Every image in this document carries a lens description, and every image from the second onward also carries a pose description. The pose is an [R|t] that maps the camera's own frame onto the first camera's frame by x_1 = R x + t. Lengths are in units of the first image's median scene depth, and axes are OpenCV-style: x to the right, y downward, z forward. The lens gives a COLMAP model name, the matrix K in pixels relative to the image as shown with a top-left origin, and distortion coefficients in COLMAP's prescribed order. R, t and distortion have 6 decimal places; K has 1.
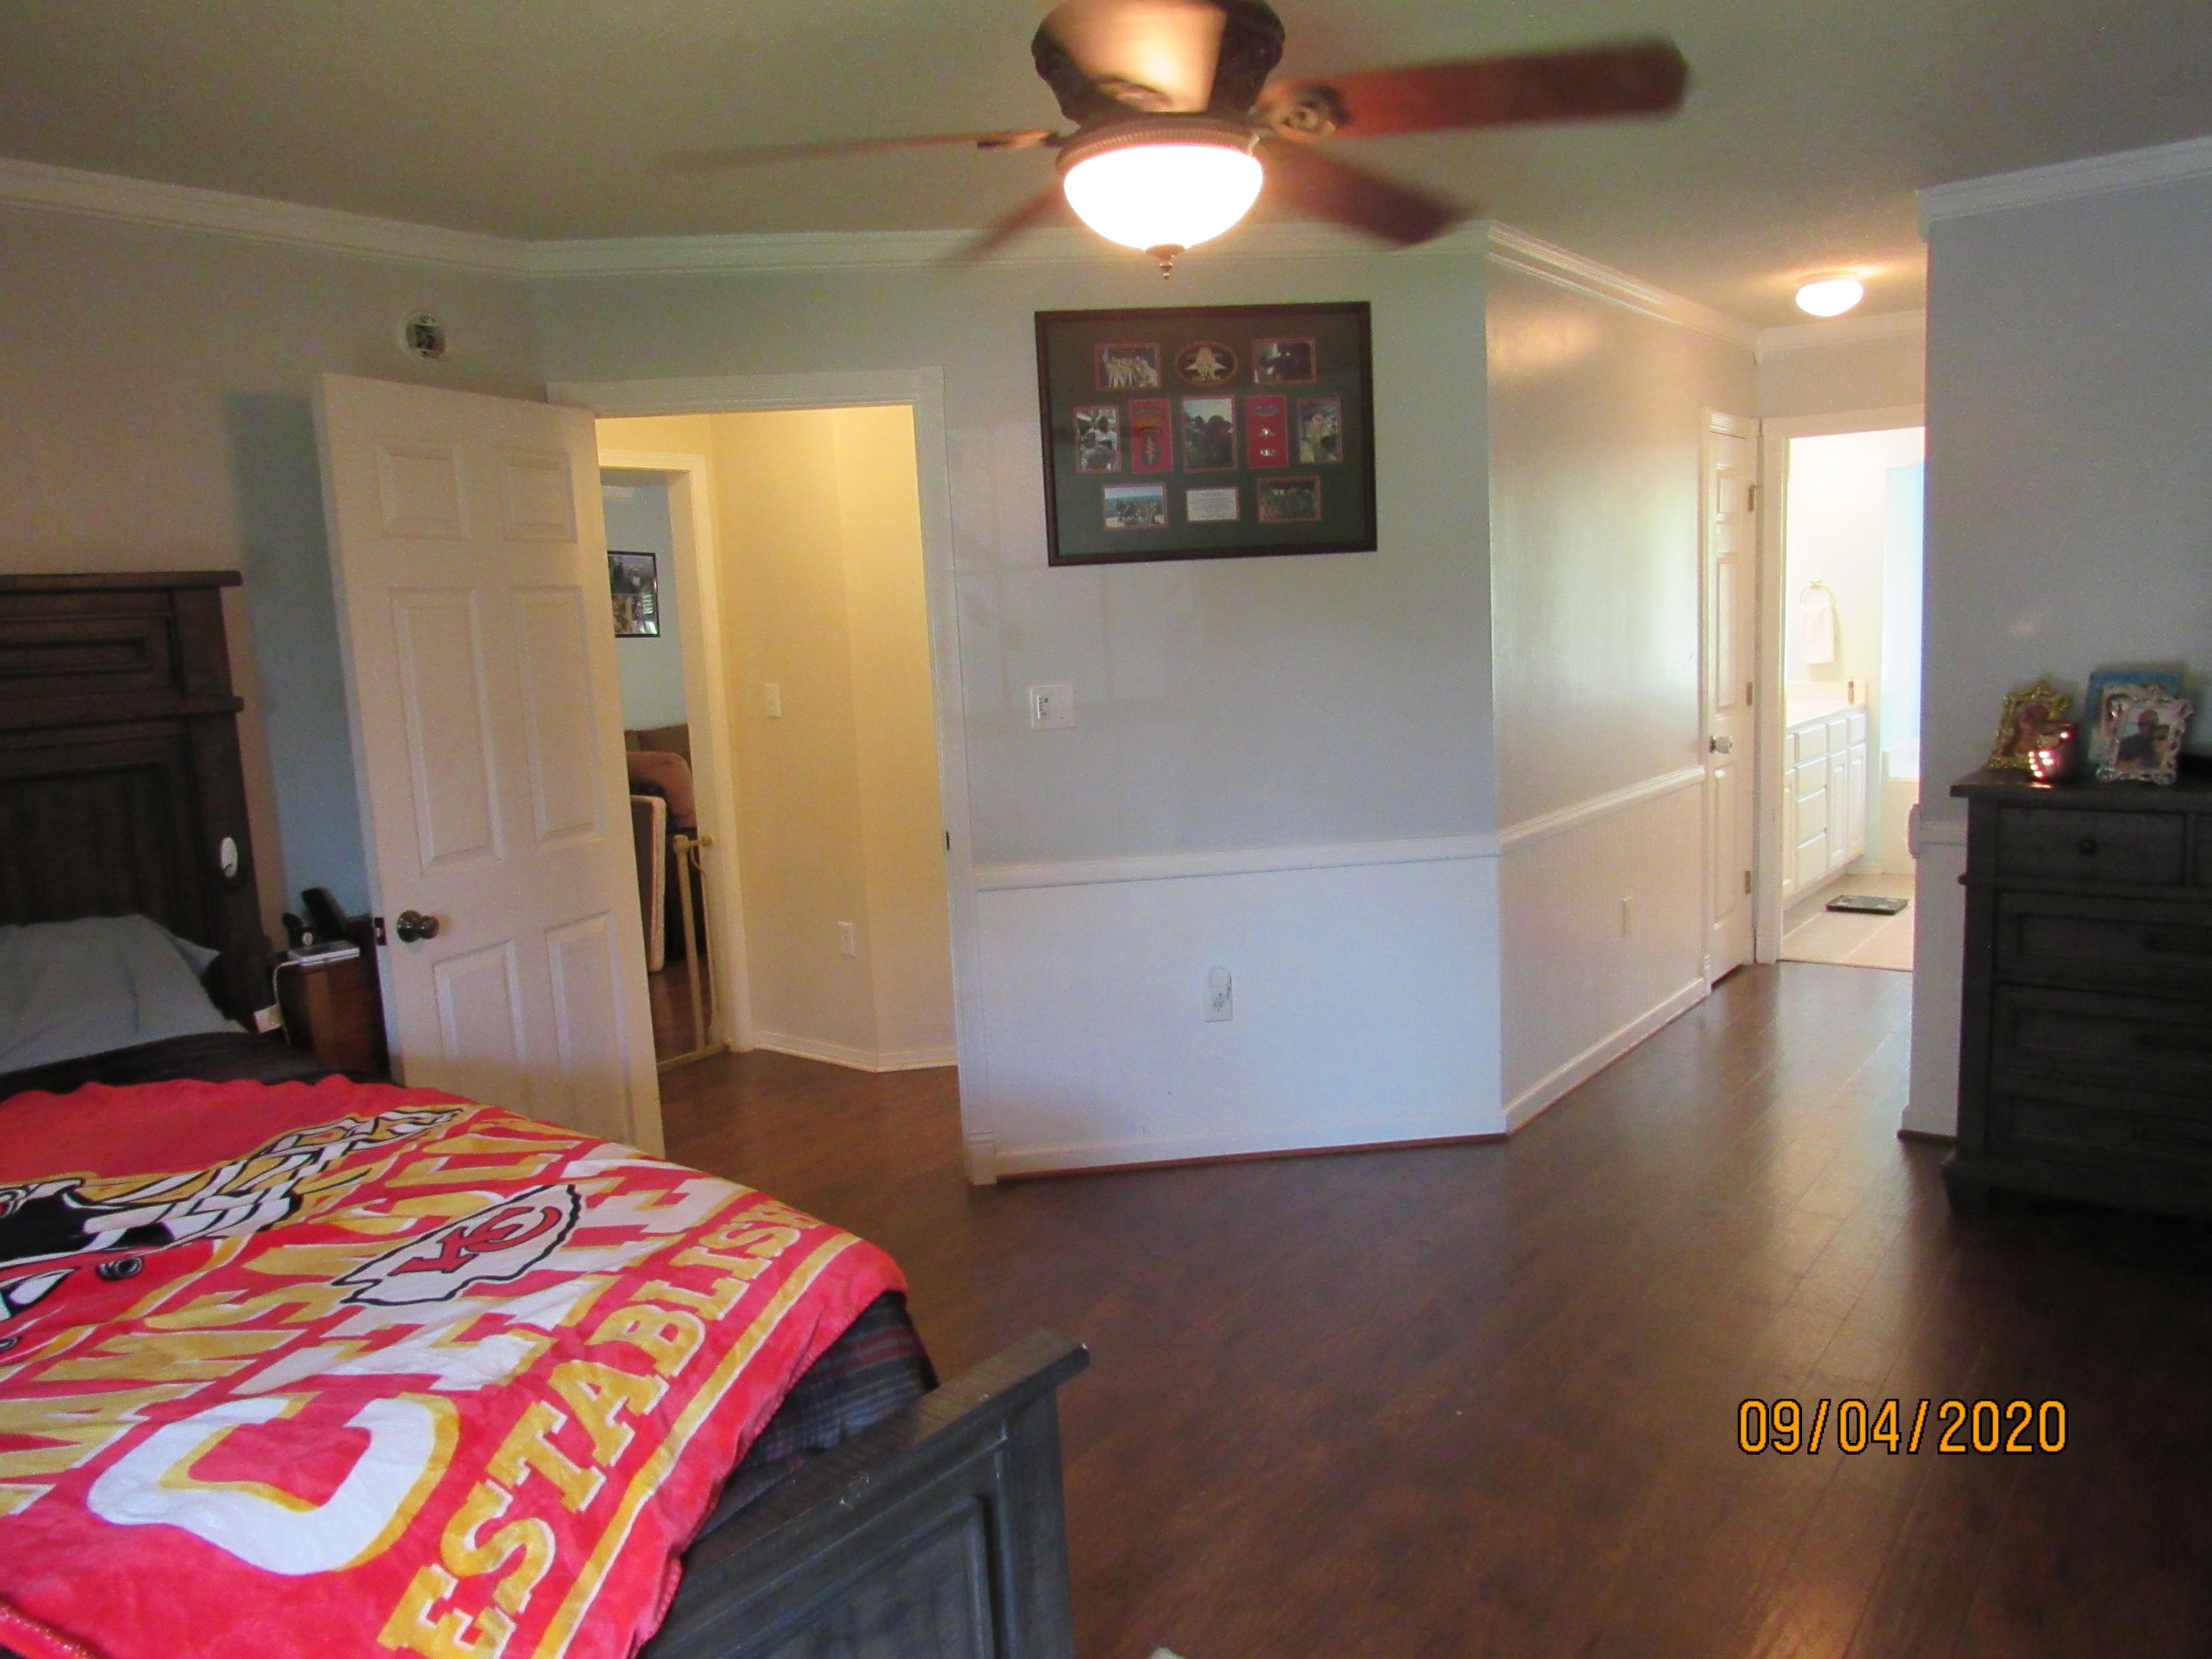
lens RADIAL K [[1576.3, 0, 1106.0], [0, 1576.3, 829.5], [0, 0, 1]] dist [-0.027686, -0.000901]
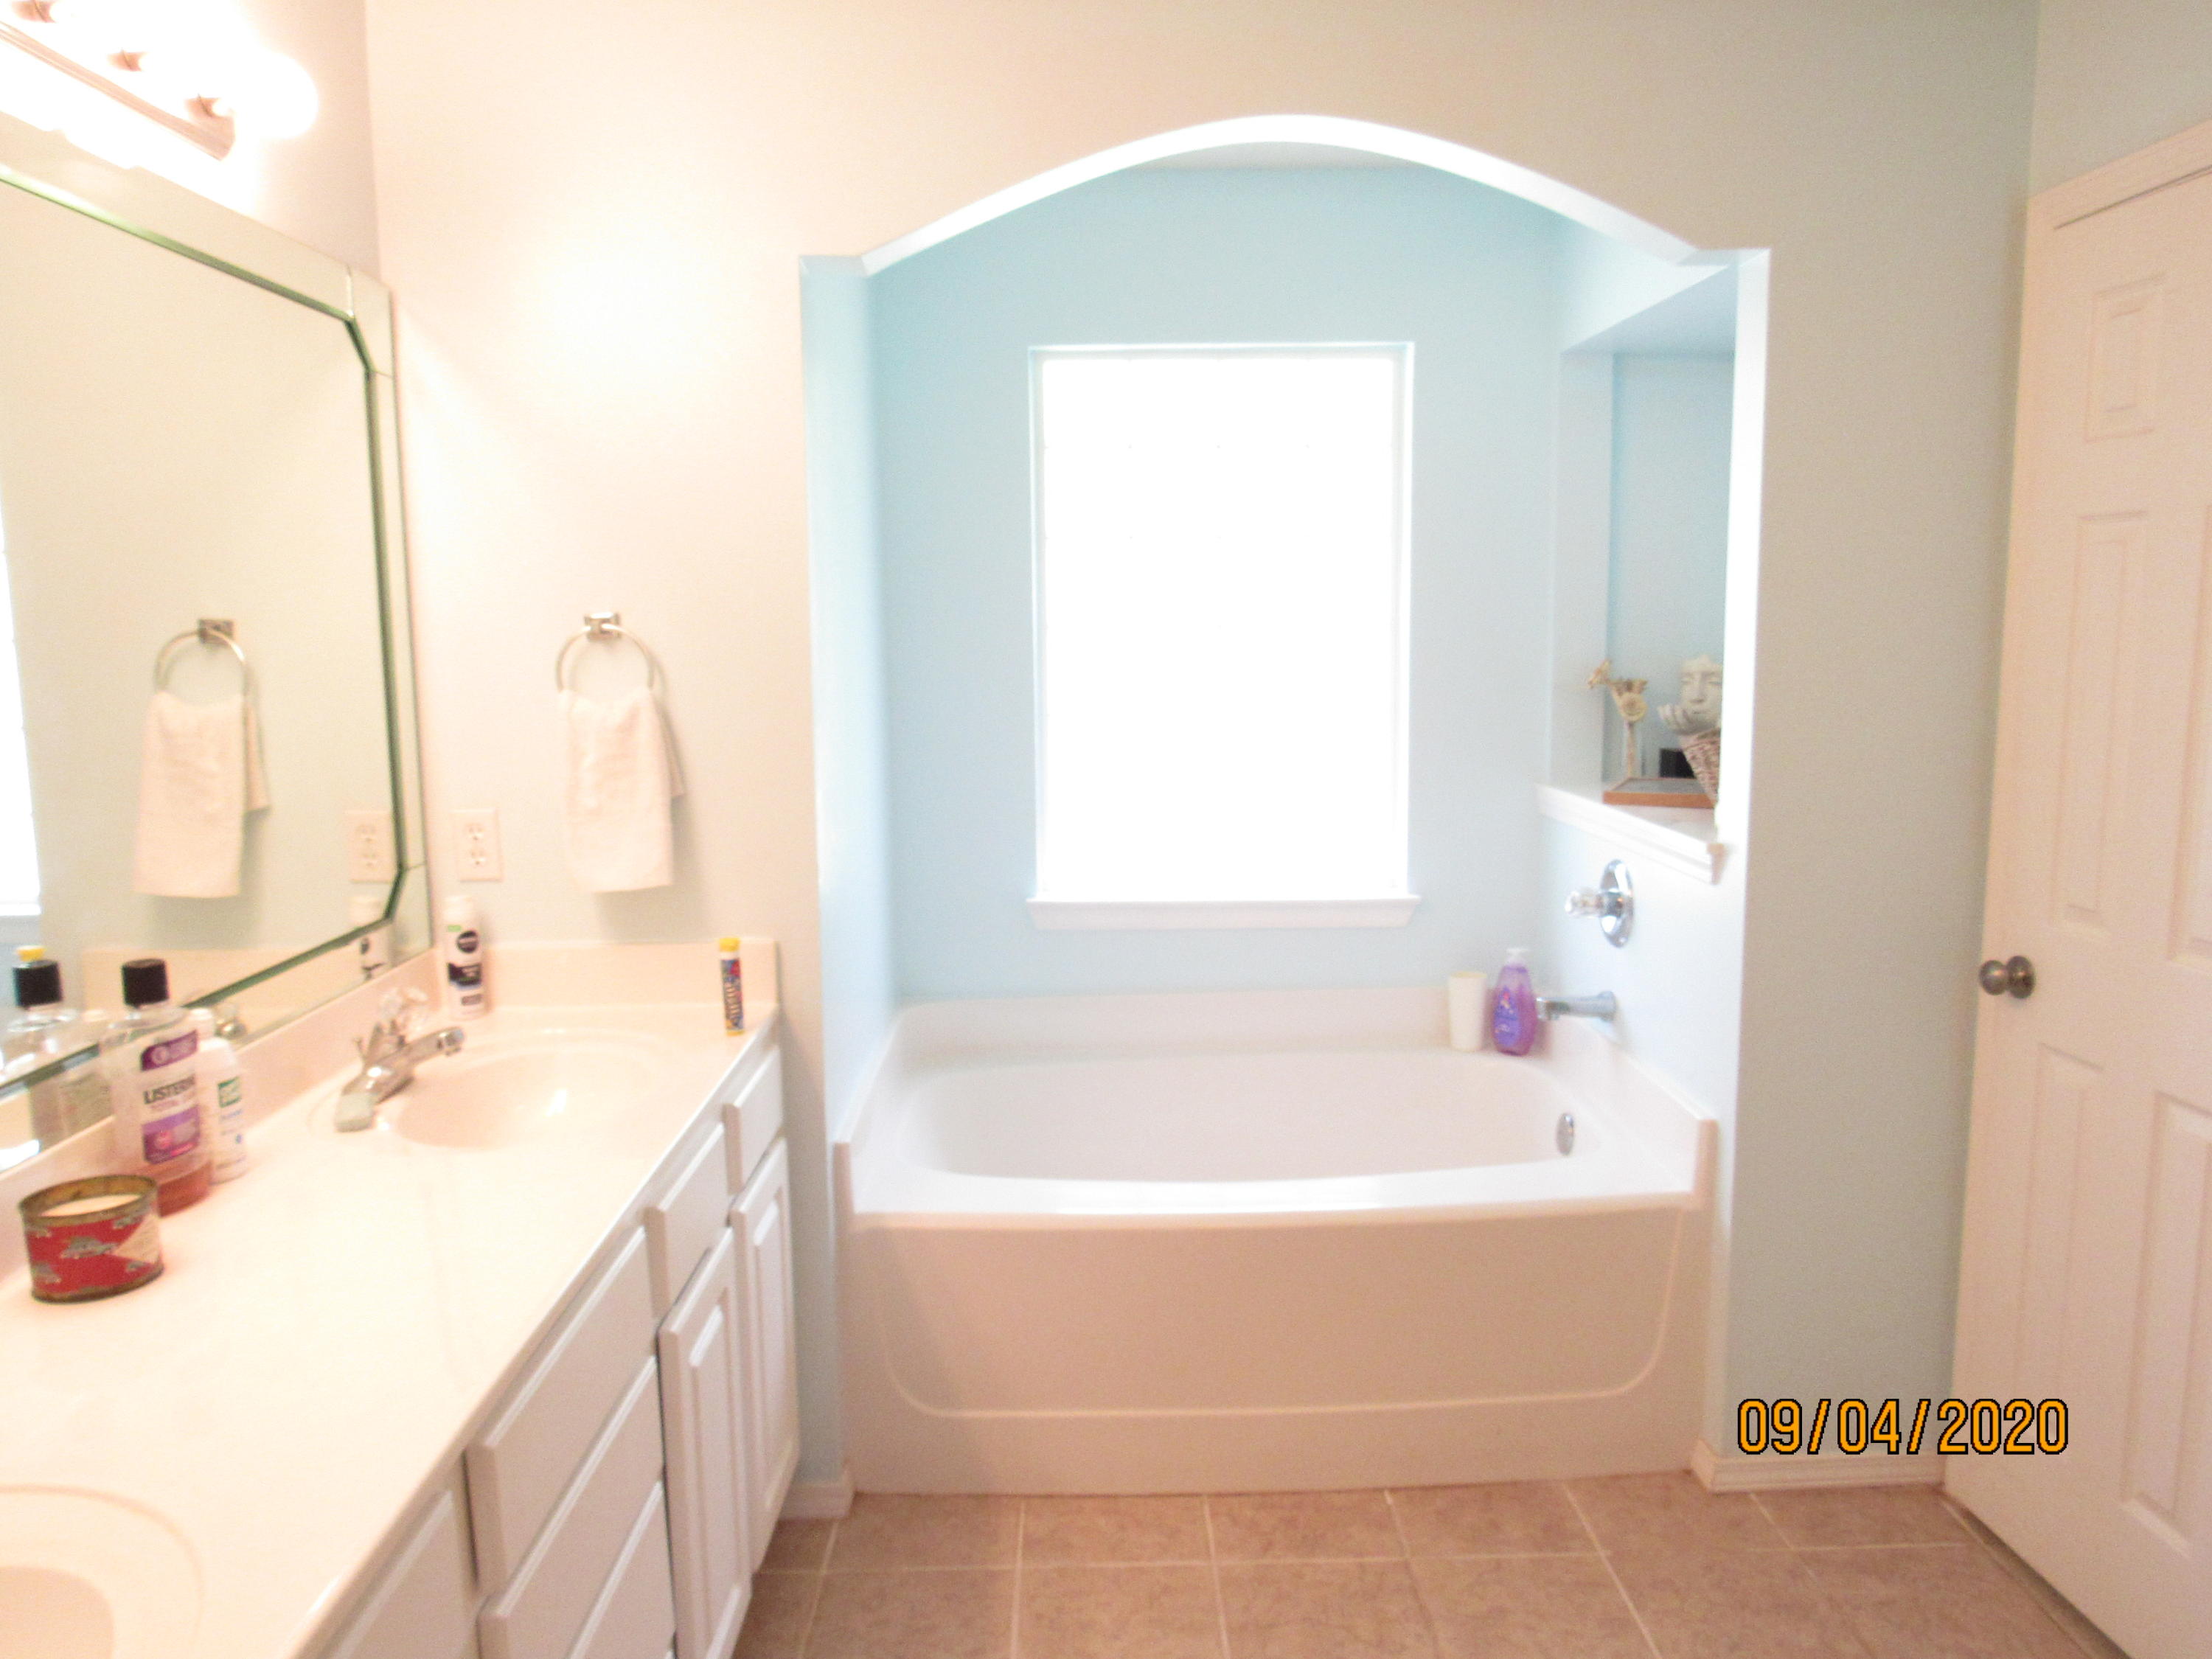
lens RADIAL K [[1576.3, 0, 1106.0], [0, 1576.3, 829.5], [0, 0, 1]] dist [-0.027686, -0.000901]
pose [[0.776995, -0.043544, 0.628000, 0.341836], [0.057569, 0.998340, -0.002005, -0.113112], [-0.626870, 0.037711, 0.778211, 0.716042]]
